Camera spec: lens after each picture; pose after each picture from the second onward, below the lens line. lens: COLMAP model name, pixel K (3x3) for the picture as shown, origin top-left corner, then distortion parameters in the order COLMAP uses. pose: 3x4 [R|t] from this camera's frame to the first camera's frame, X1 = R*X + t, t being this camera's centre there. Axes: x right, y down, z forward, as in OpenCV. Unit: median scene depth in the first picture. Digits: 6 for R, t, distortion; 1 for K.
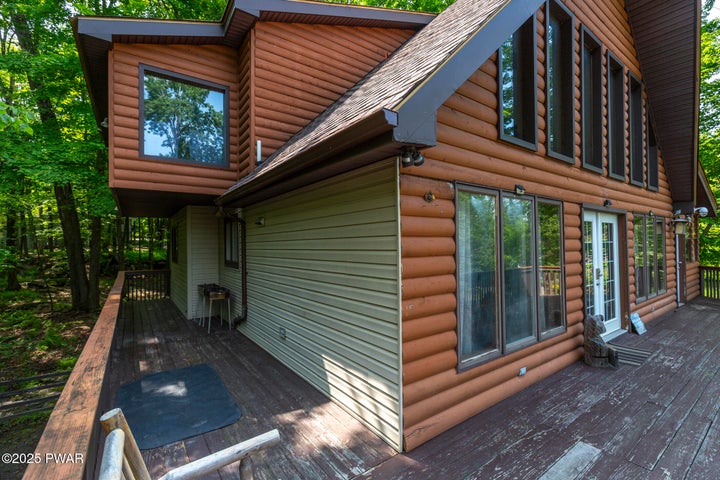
lens RADIAL K [[328.1, 0, 359.8], [0, 328.1, 242.3], [0, 0, 1]] dist [0.003504, -0.000164]
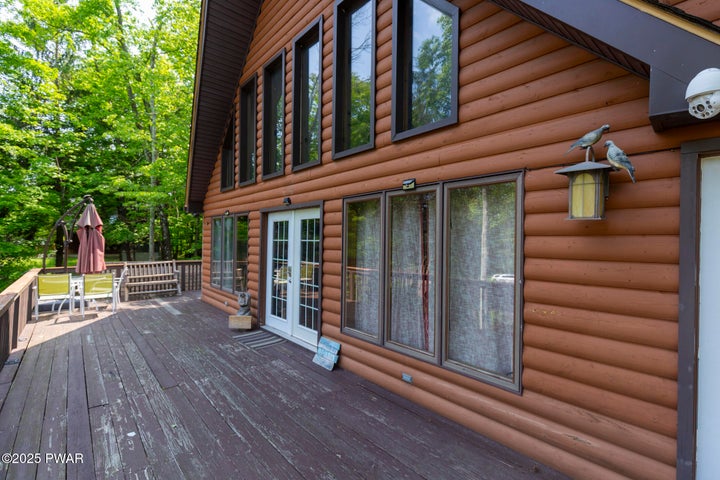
lens RADIAL K [[328.1, 0, 359.8], [0, 328.1, 238.7], [0, 0, 1]] dist [0.003504, -0.000164]
pose [[0.070360, 0.000867, -0.997521, 2.022789], [-0.000378, 1.000000, 0.000842, -0.007315], [0.997522, 0.000318, 0.070360, 1.320565]]
